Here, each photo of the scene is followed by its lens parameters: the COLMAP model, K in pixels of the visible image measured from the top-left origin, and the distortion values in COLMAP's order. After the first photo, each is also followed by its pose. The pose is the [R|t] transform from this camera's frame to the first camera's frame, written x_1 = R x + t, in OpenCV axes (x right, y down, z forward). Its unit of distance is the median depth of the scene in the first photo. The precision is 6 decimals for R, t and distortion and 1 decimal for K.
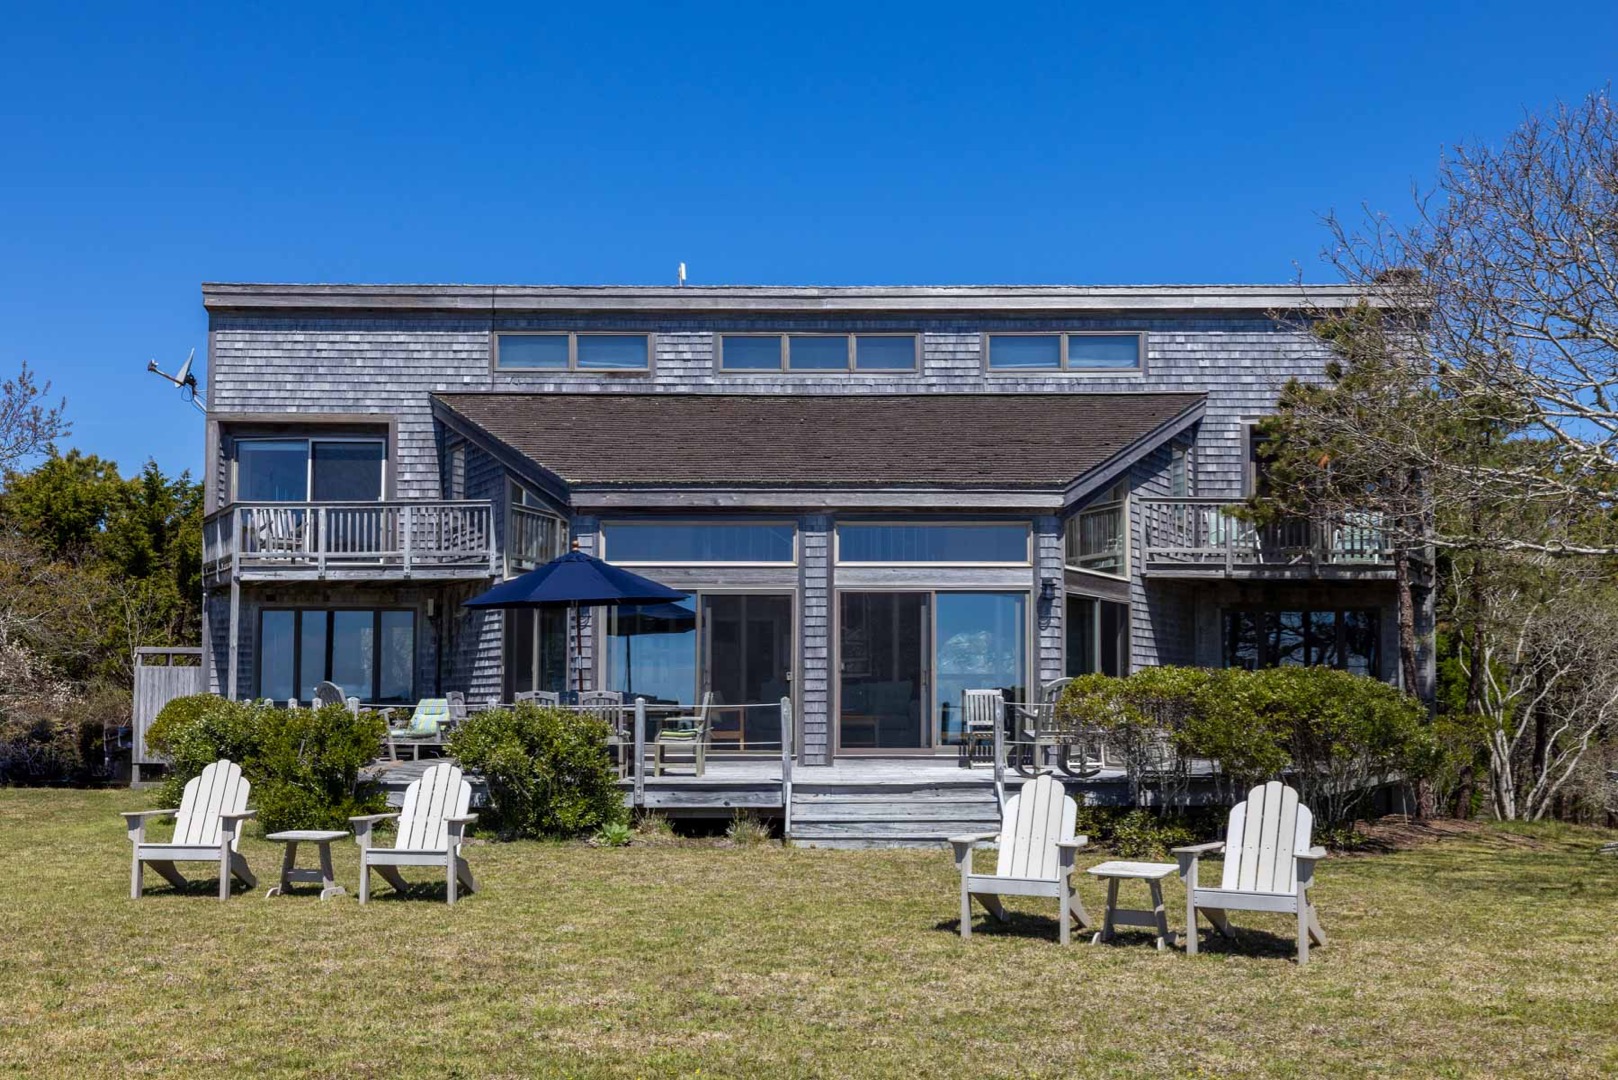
lens RADIAL K [[1676.9, 0, 808.9], [0, 1676.9, 533.5], [0, 0, 1]] dist [-0.006366, 0.000000]
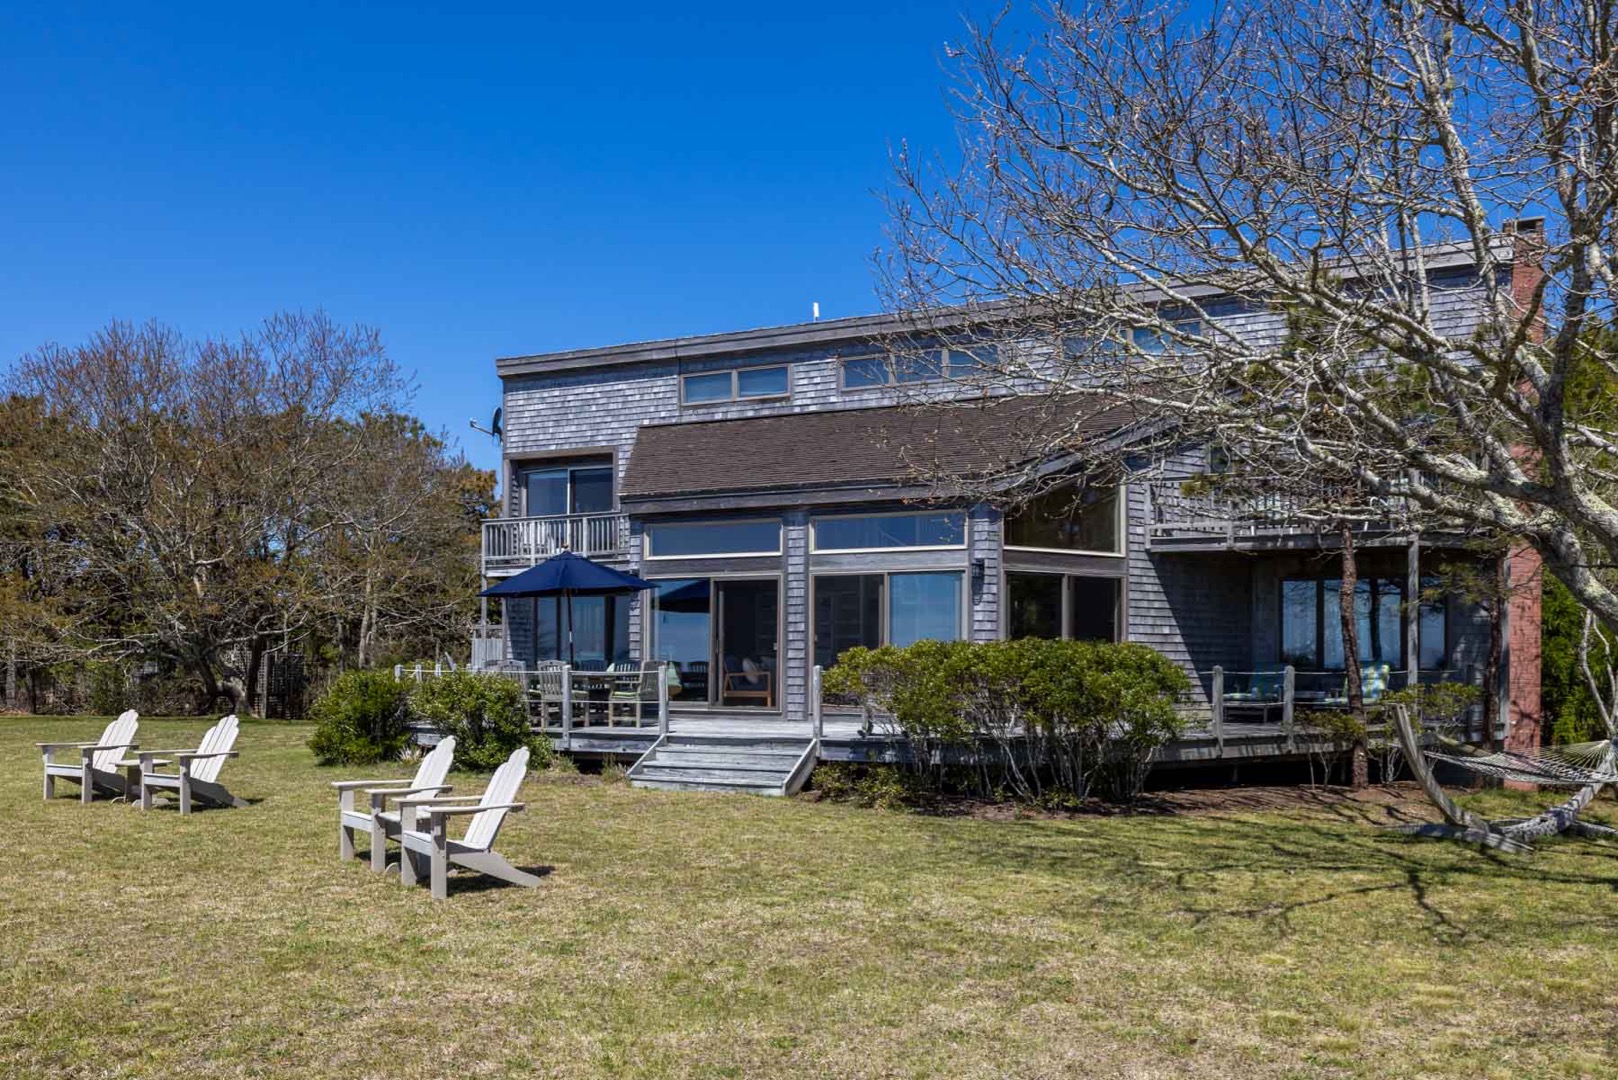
lens RADIAL K [[1419.4, 0, 808.2], [0, 1419.4, 549.8], [0, 0, 1]] dist [-0.001814, 0.007045]
pose [[0.882840, -0.034628, -0.468396, 0.400590], [0.046036, 0.998856, 0.012924, 0.002637], [0.467413, -0.032973, 0.883424, 0.089715]]
